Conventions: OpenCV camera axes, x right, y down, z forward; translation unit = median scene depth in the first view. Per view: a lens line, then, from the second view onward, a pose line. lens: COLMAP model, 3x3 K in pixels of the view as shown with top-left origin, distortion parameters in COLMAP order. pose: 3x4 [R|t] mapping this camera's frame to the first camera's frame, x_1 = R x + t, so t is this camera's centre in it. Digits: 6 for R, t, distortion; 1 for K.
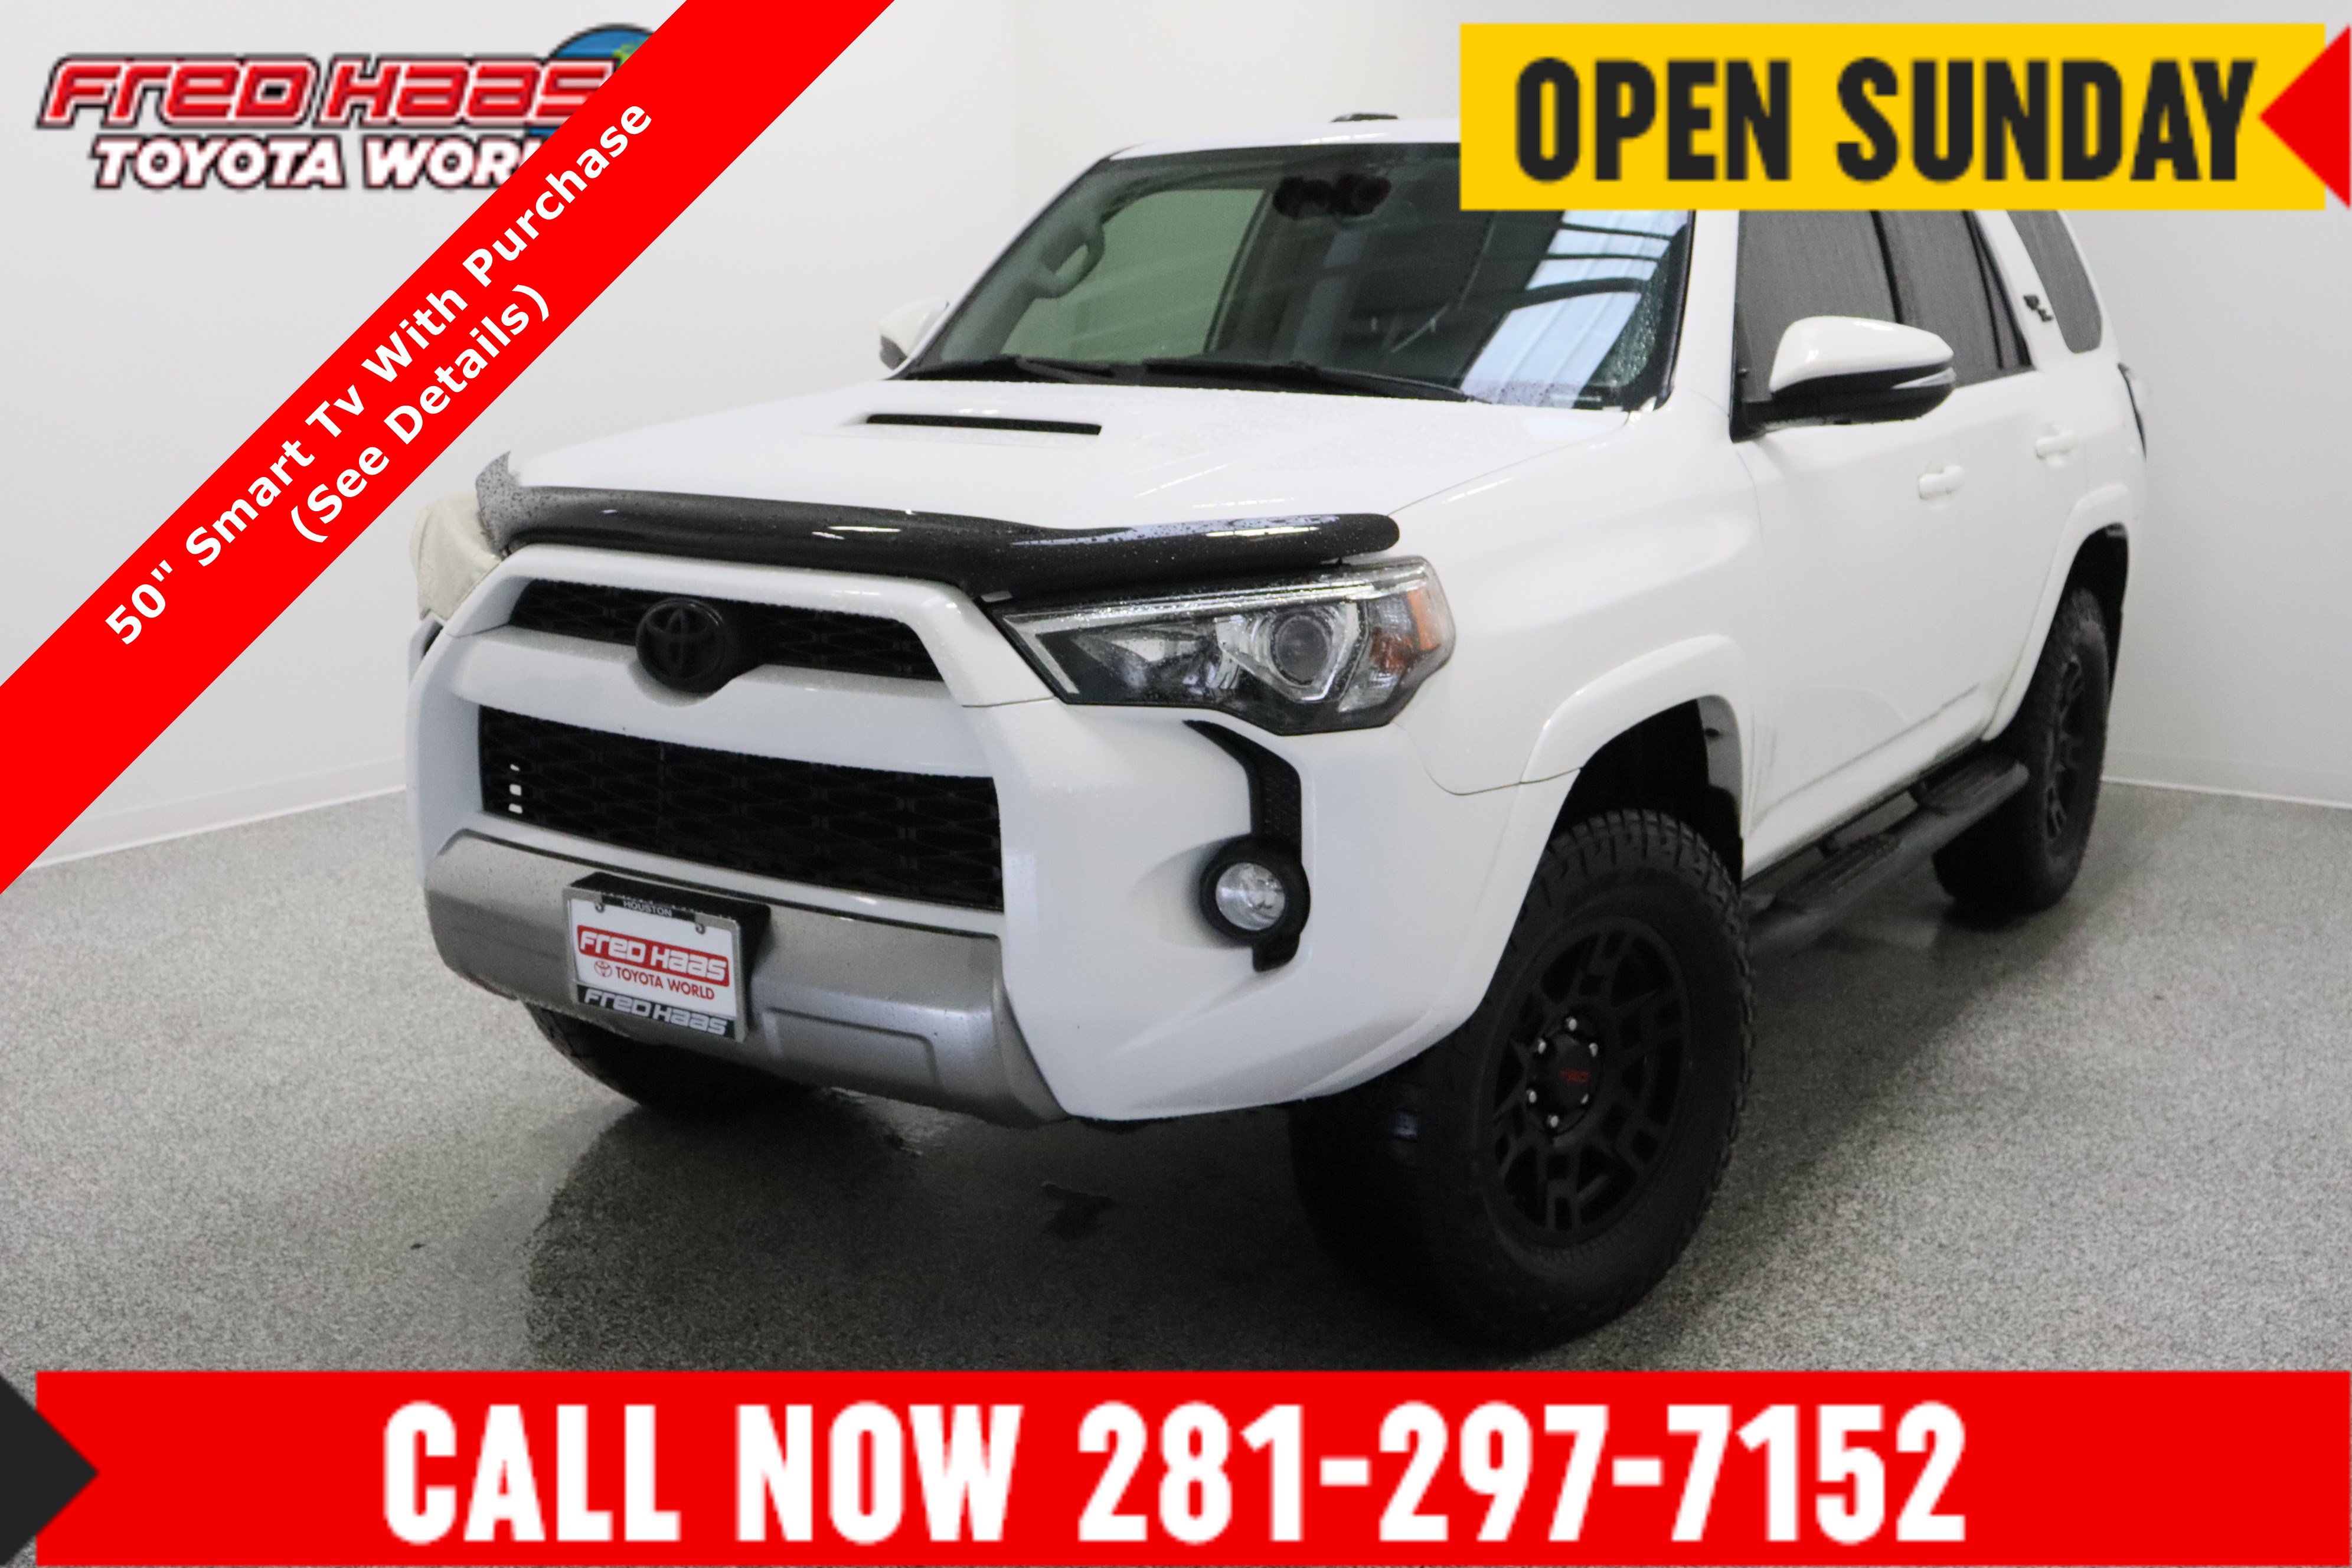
lens RADIAL K [[2441.4, 0, 1176.0], [0, 2441.4, 784.0], [0, 0, 1]] dist [-0.107102, -0.003570]
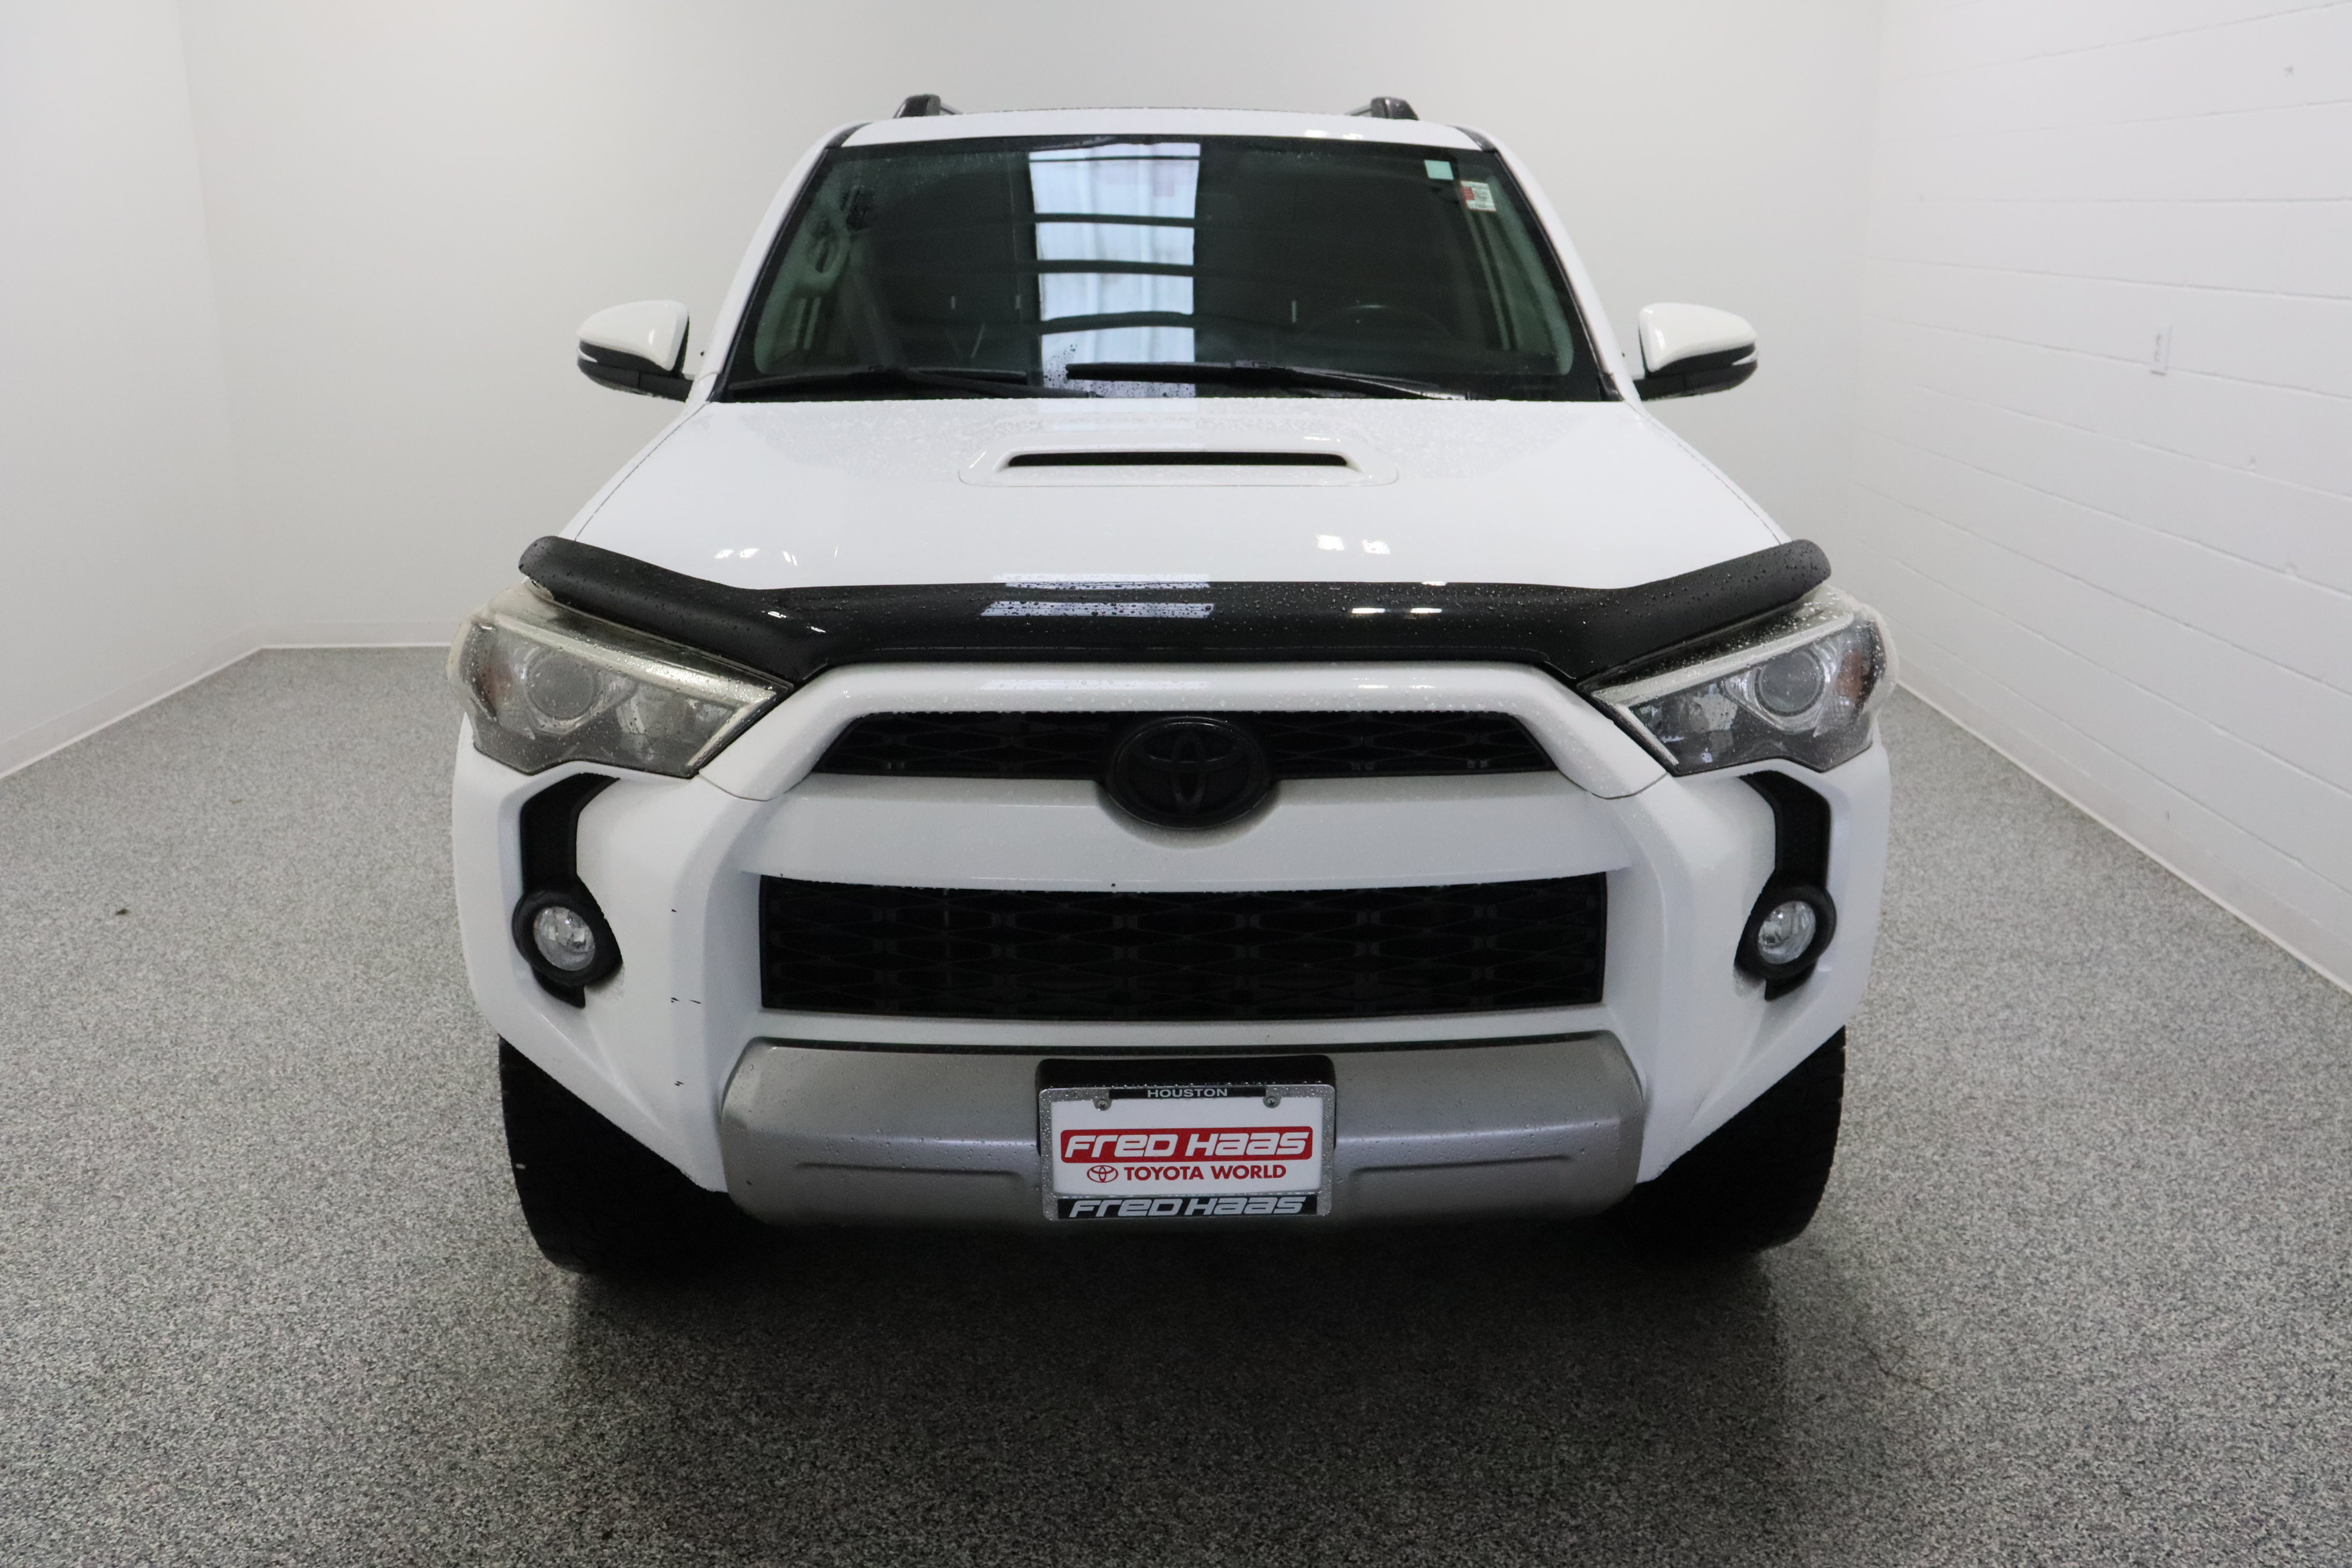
lens RADIAL K [[1894.0, 0, 1176.1], [0, 1894.0, 874.4], [0, 0, 1]] dist [-0.069178, 0.002469]
pose [[0.810504, -0.194211, 0.552599, -0.563575], [0.119691, 0.978439, 0.168319, -0.130823], [-0.573374, -0.070282, 0.816274, 0.482489]]
